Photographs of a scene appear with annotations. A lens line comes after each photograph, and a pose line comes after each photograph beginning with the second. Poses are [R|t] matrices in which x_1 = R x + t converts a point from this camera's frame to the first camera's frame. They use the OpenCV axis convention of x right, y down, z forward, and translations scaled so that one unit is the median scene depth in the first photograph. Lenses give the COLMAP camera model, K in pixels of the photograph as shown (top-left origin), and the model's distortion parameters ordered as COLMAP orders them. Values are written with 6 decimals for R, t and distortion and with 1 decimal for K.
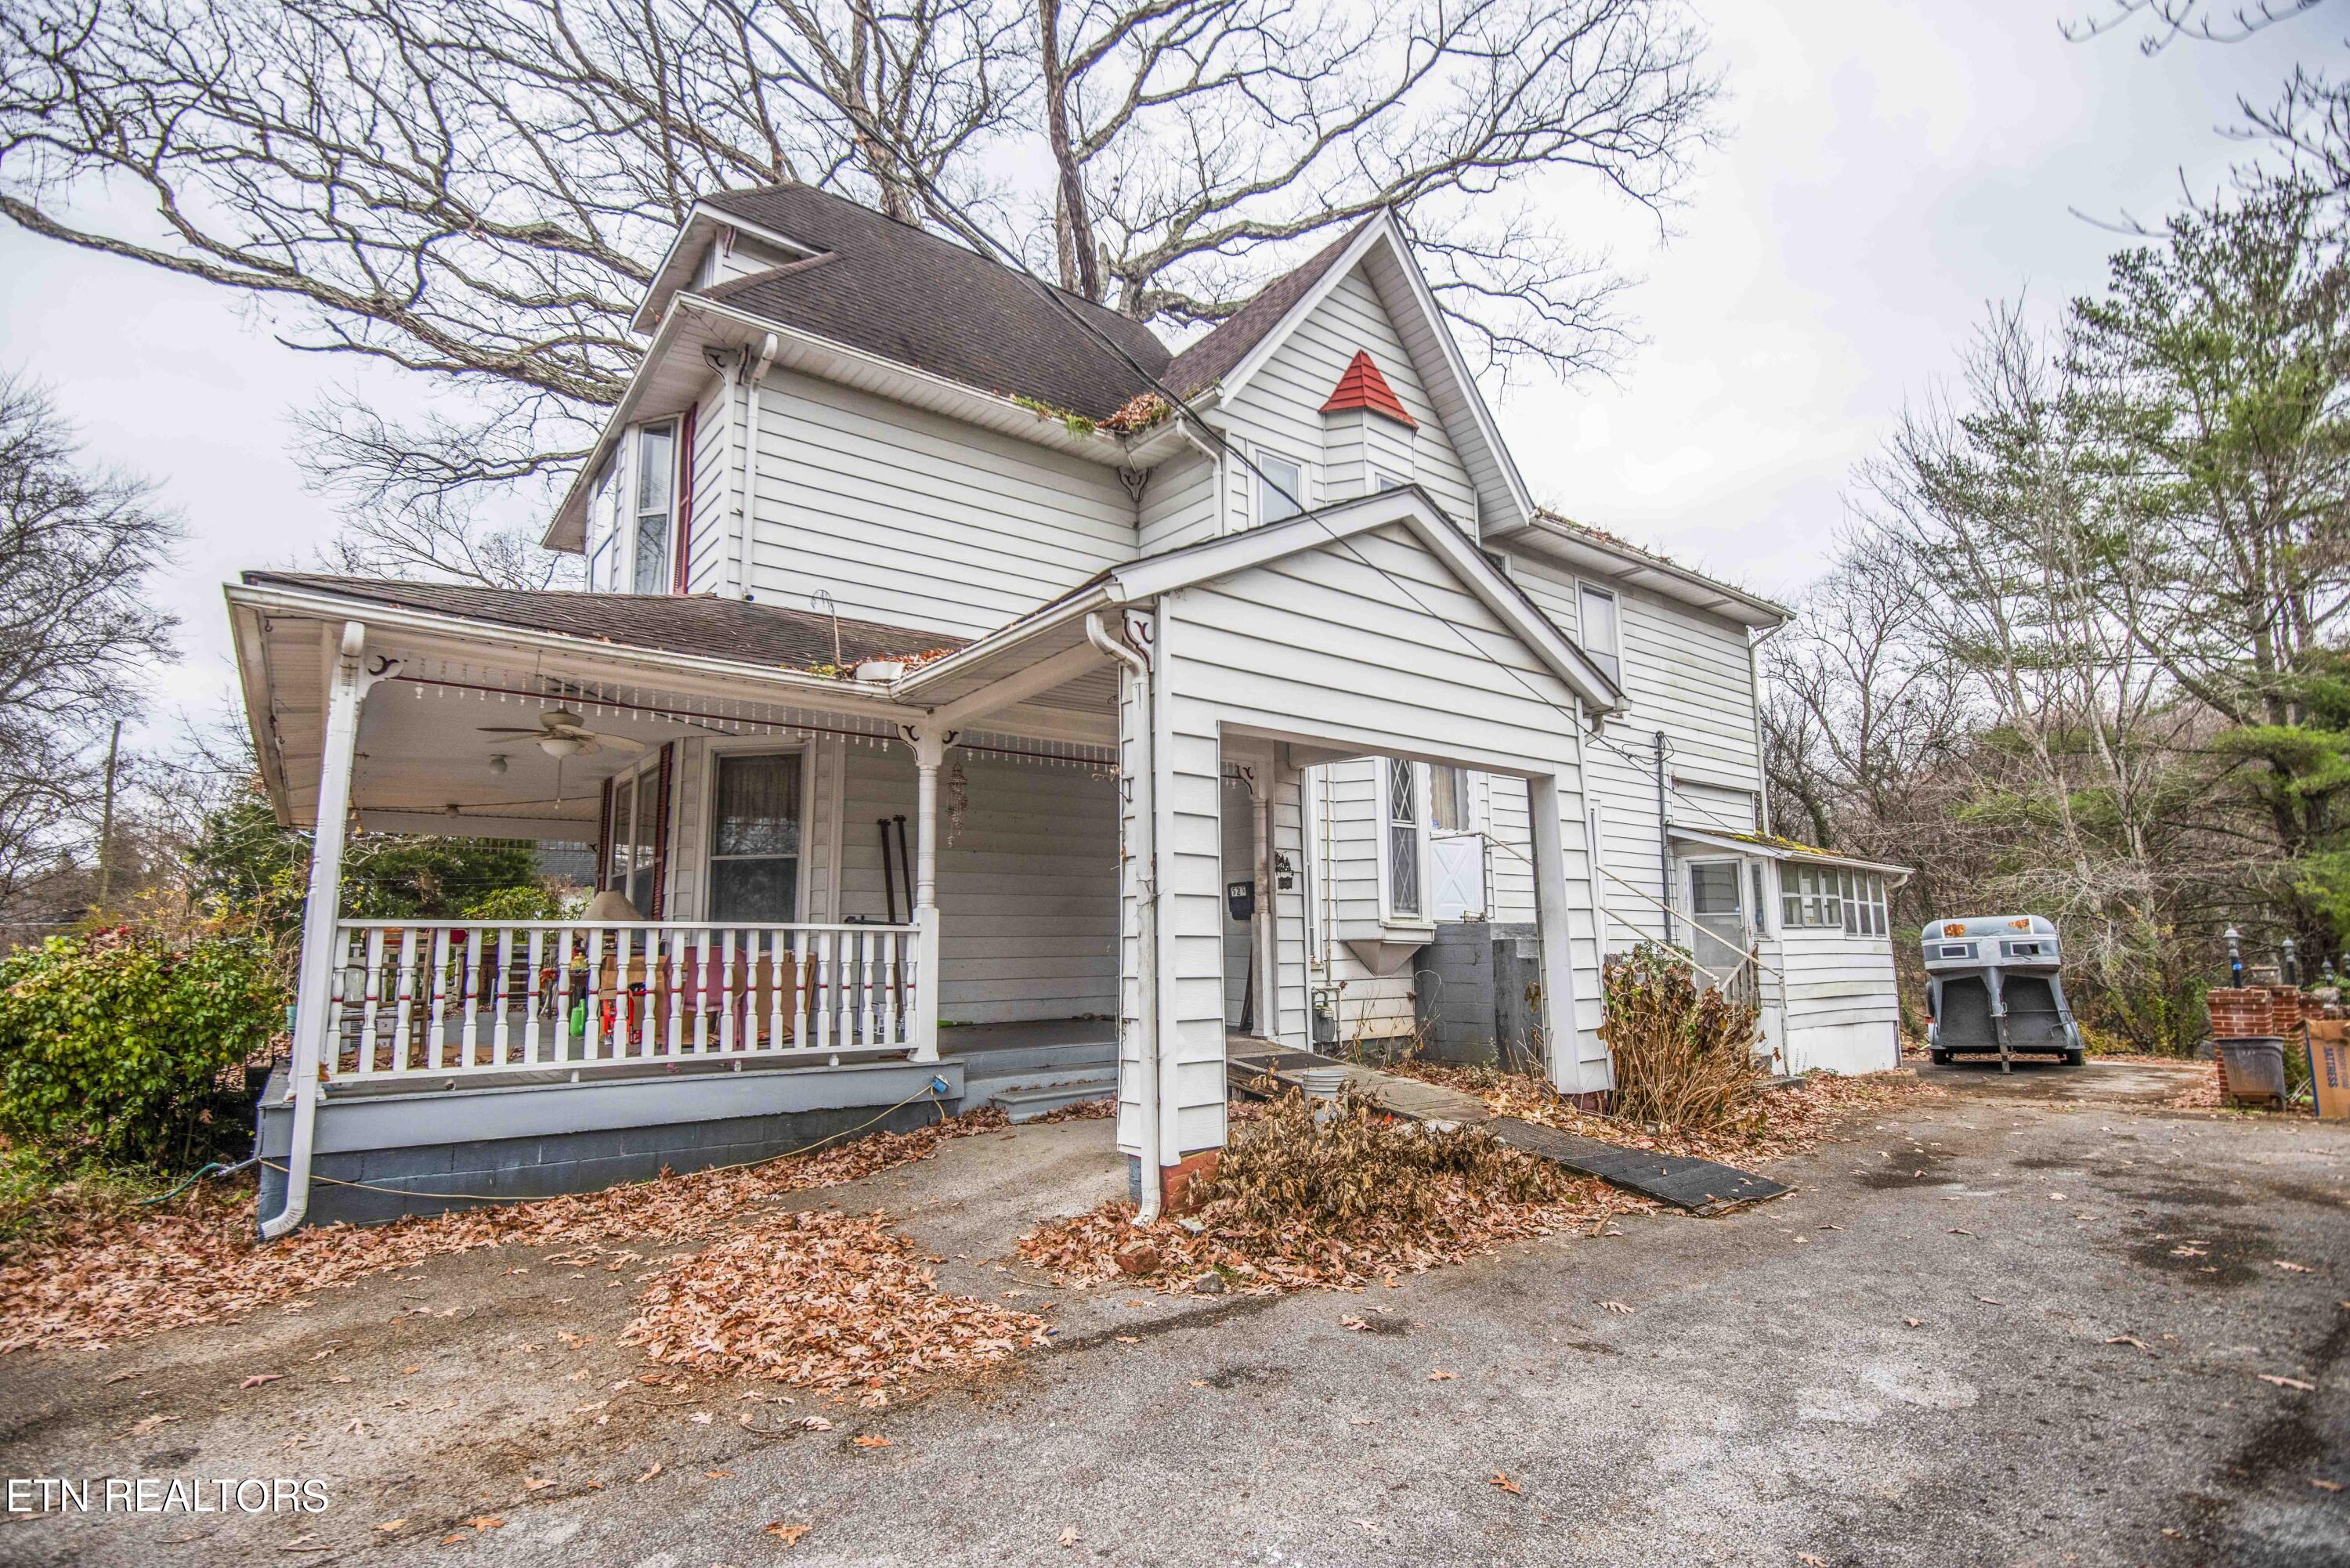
lens RADIAL K [[1124.1, 0, 1172.8], [0, 1124.1, 802.9], [0, 0, 1]] dist [-0.028492, -0.000646]
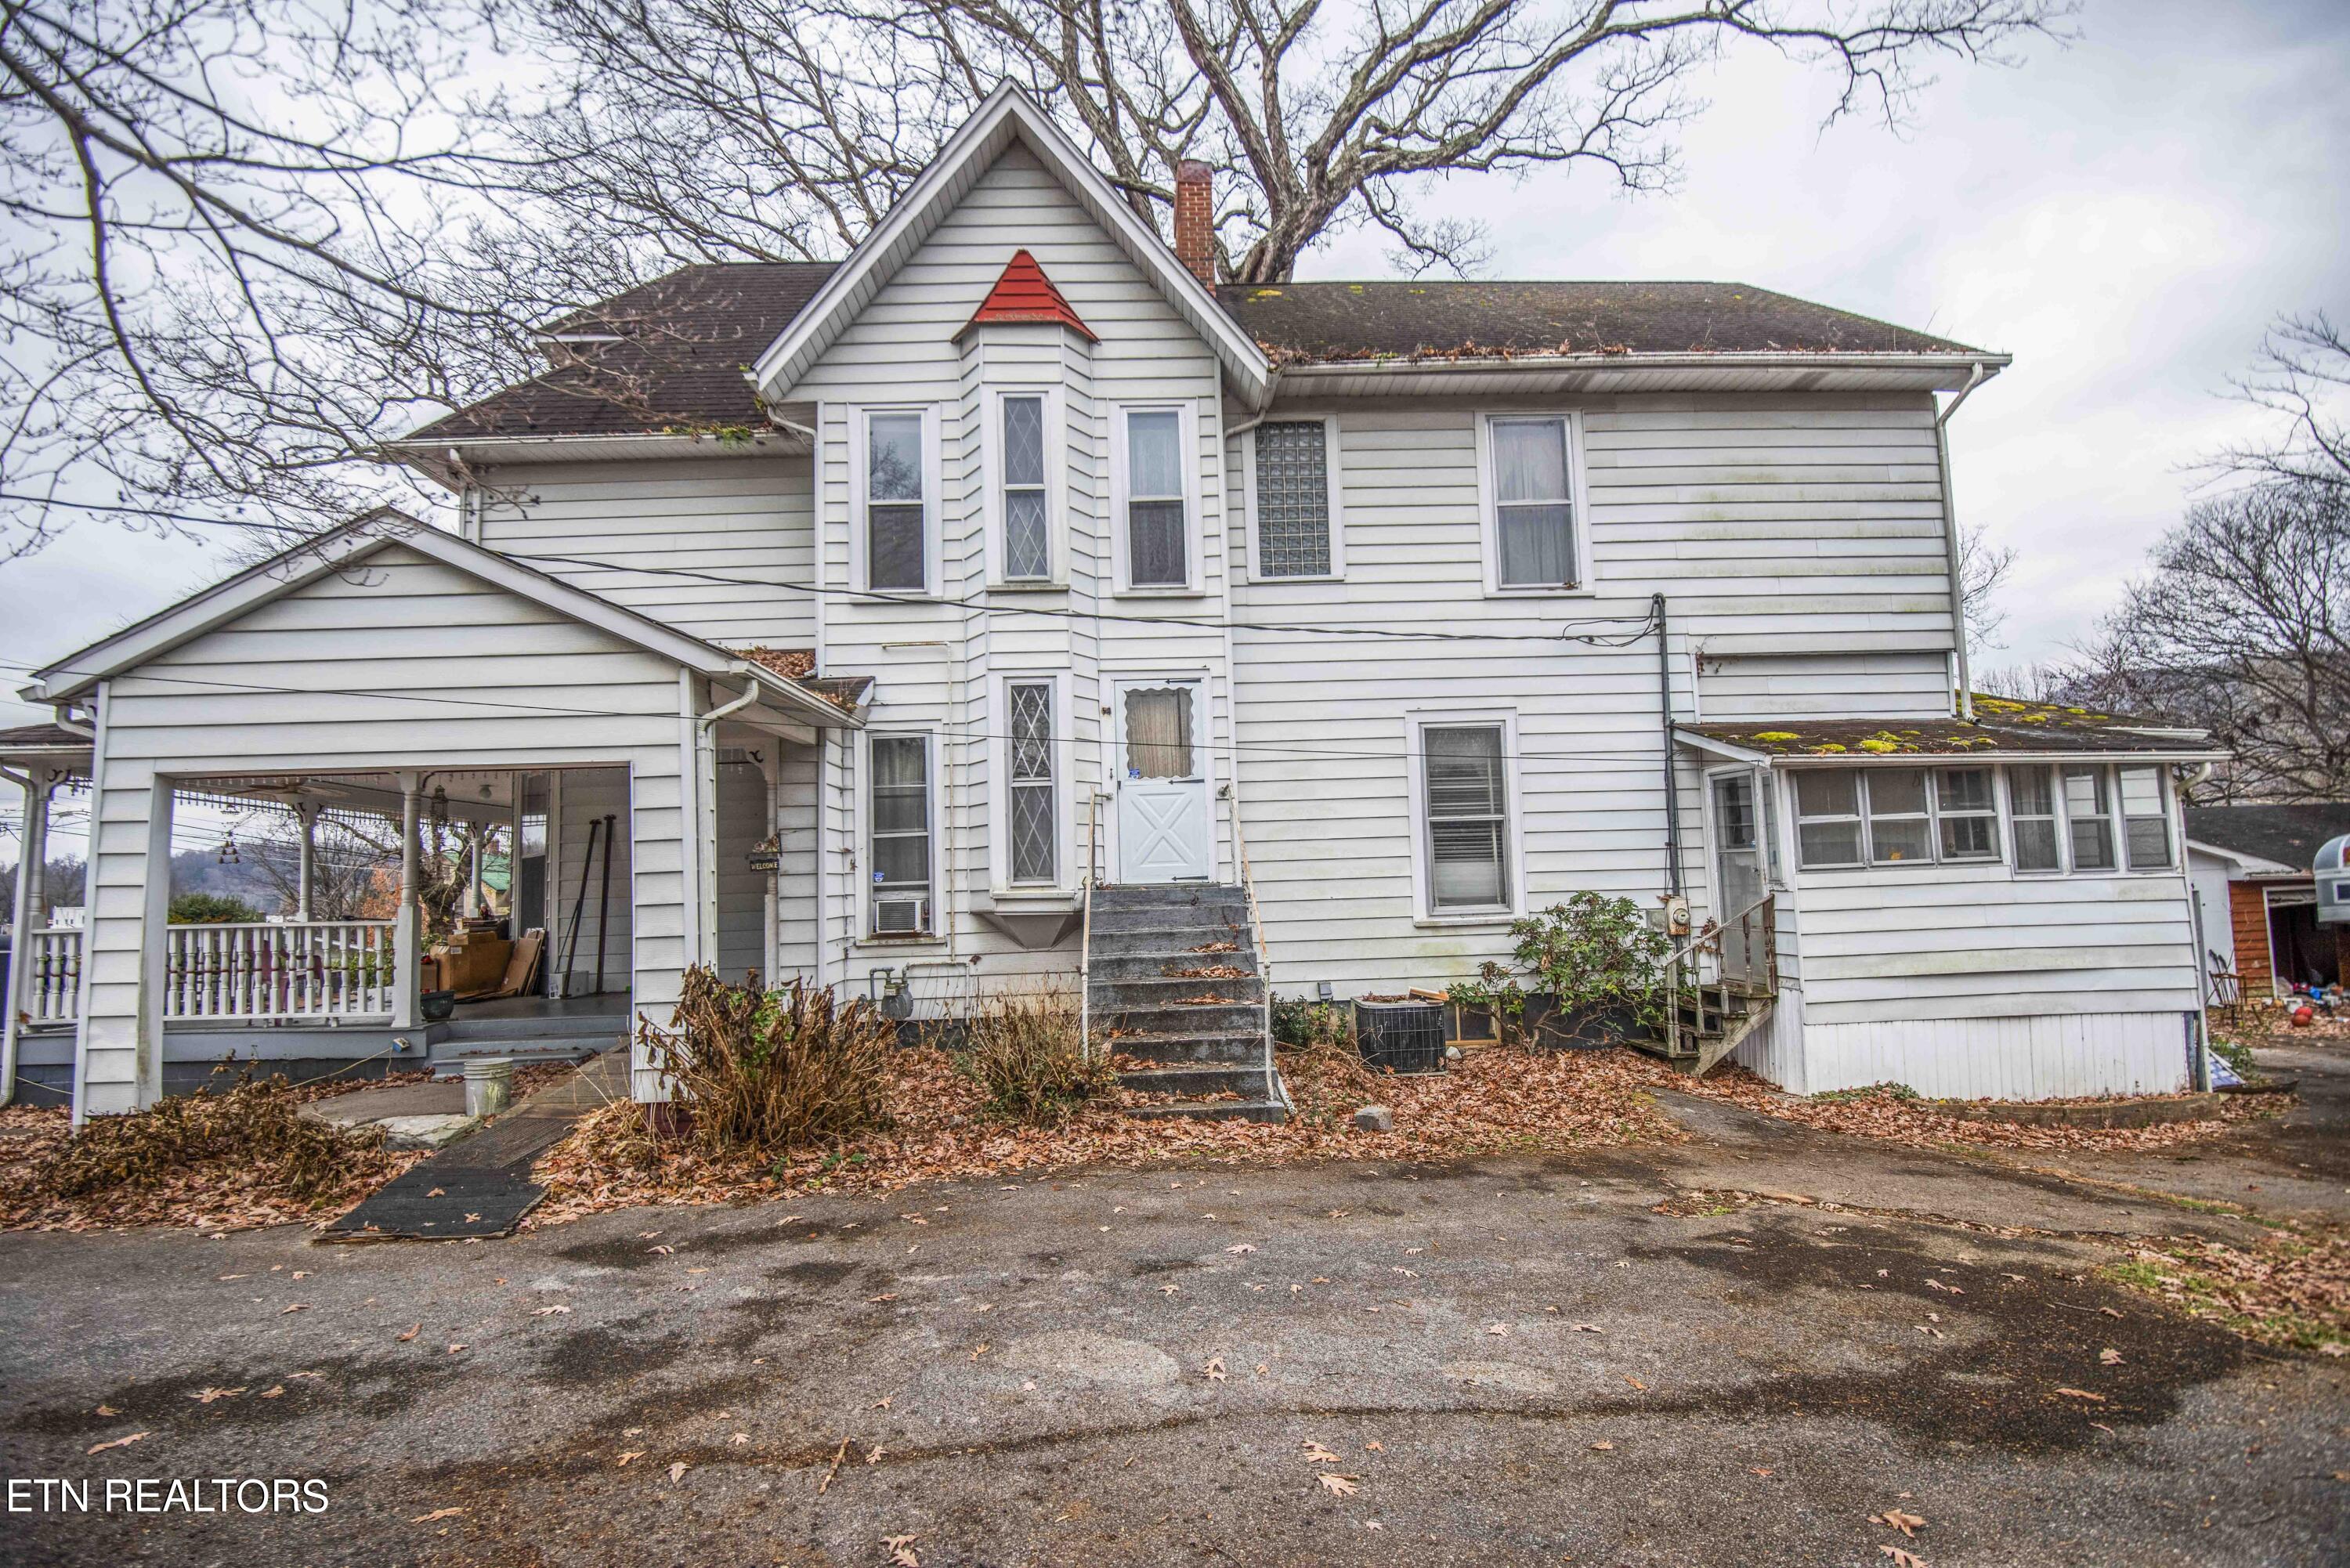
lens RADIAL K [[1124.1, 0, 1172.8], [0, 1124.1, 802.9], [0, 0, 1]] dist [-0.028492, -0.000646]
pose [[0.812128, -0.061187, -0.580262, 0.727447], [0.101454, 0.994146, 0.037163, 0.012139], [0.574591, -0.089051, 0.813582, 0.295902]]
